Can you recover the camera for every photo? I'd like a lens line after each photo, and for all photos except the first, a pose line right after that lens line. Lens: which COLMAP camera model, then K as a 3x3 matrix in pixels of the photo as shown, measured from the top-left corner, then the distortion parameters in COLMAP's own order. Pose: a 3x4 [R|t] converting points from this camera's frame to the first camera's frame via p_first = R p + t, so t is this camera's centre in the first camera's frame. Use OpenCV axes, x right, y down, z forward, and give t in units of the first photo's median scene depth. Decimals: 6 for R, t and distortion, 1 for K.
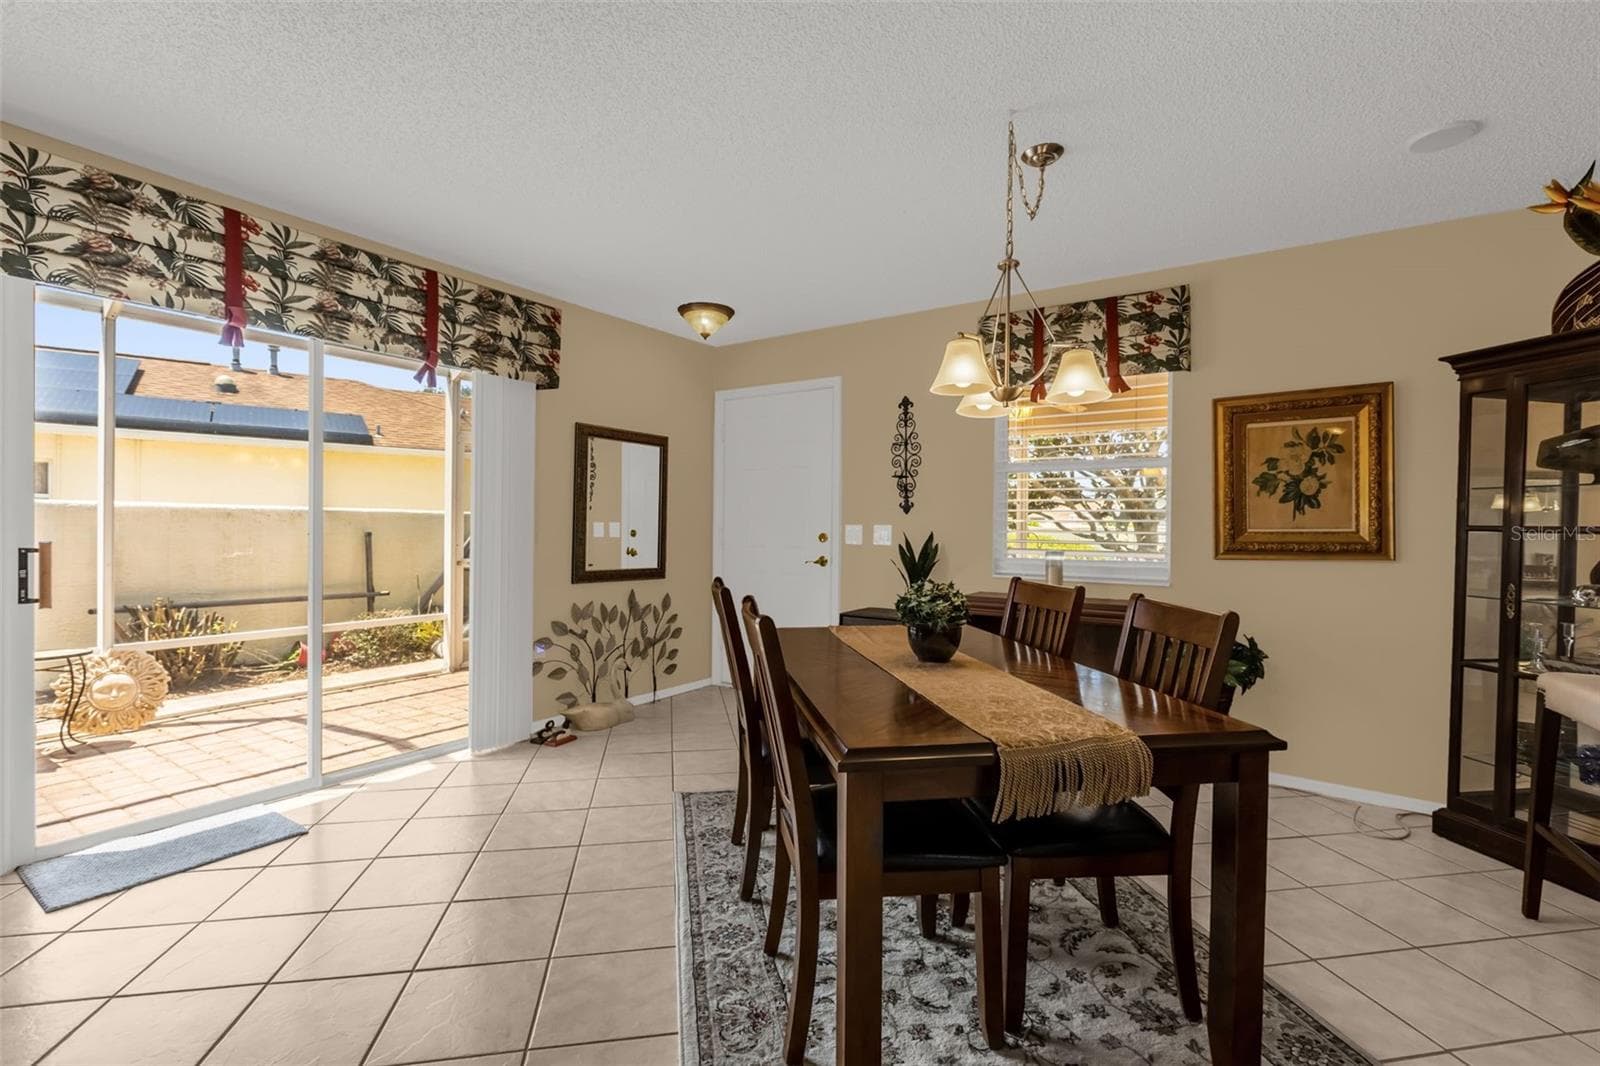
lens RADIAL K [[714.1, 0, 803.0], [0, 714.1, 532.6], [0, 0, 1]] dist [-0.001275, -0.002231]
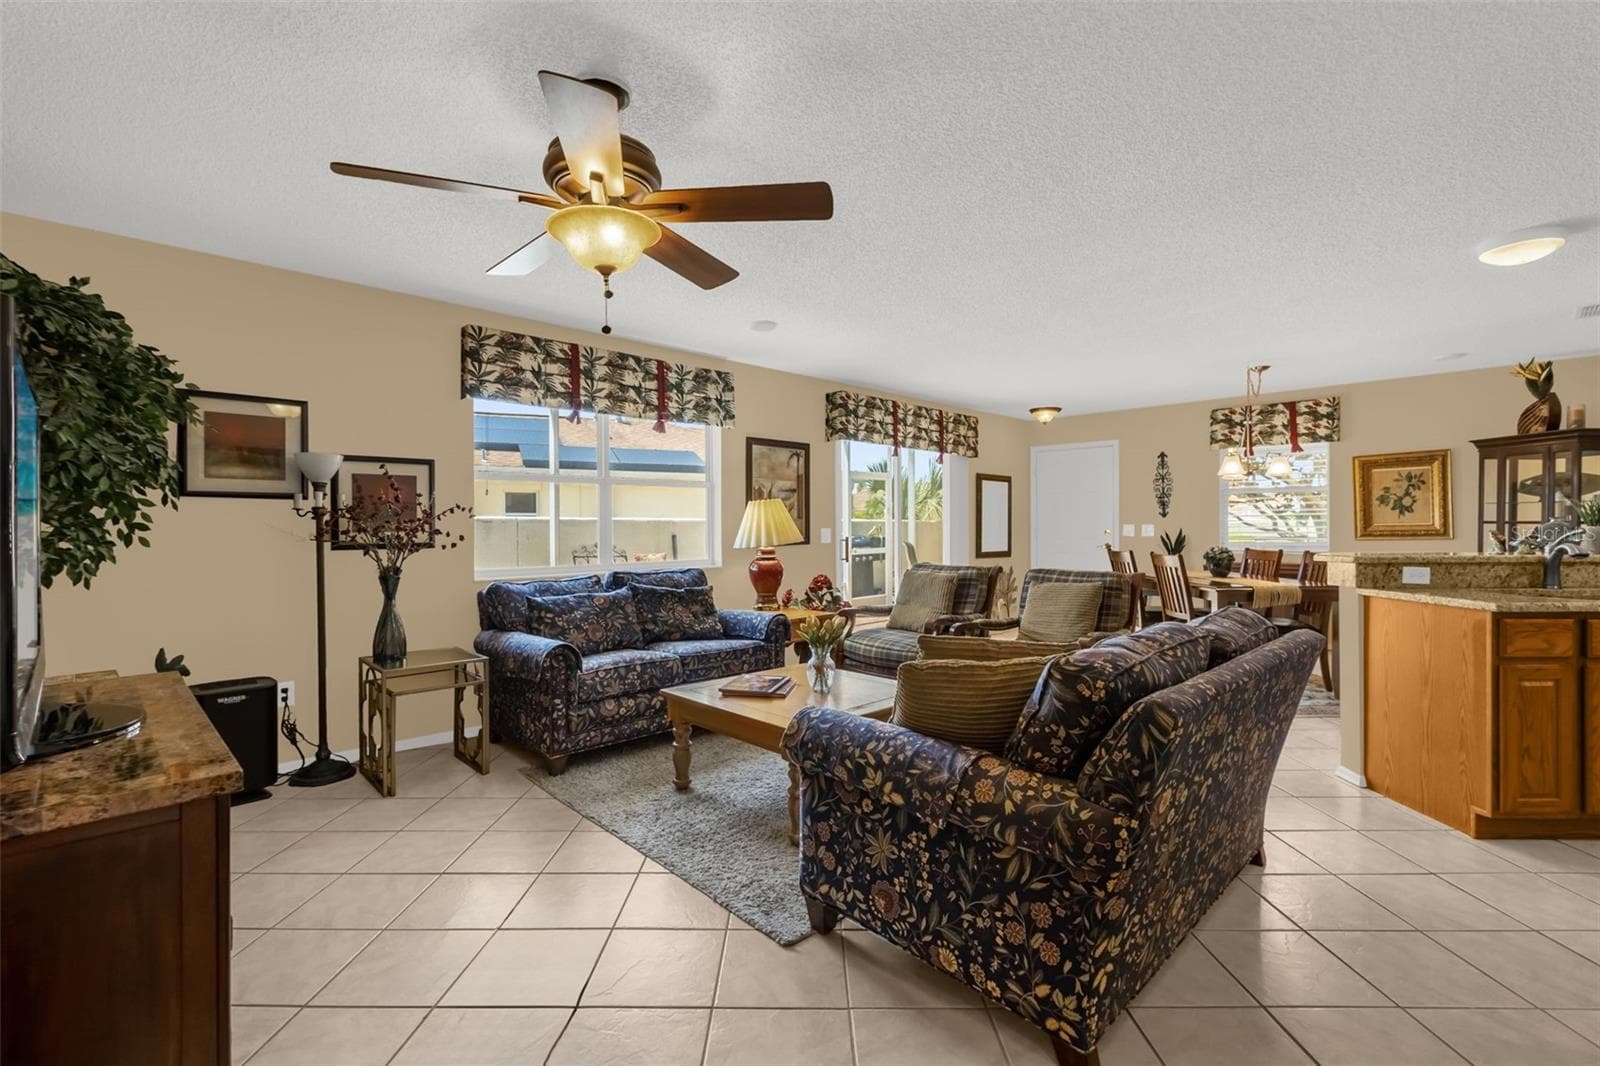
lens RADIAL K [[714.1, 0, 799.5], [0, 714.1, 530.9], [0, 0, 1]] dist [-0.001275, -0.002231]
pose [[0.981047, -0.015008, -0.193189, -0.498195], [0.014549, 0.999887, -0.003796, -0.001513], [0.193224, 0.000913, 0.981154, -1.127746]]
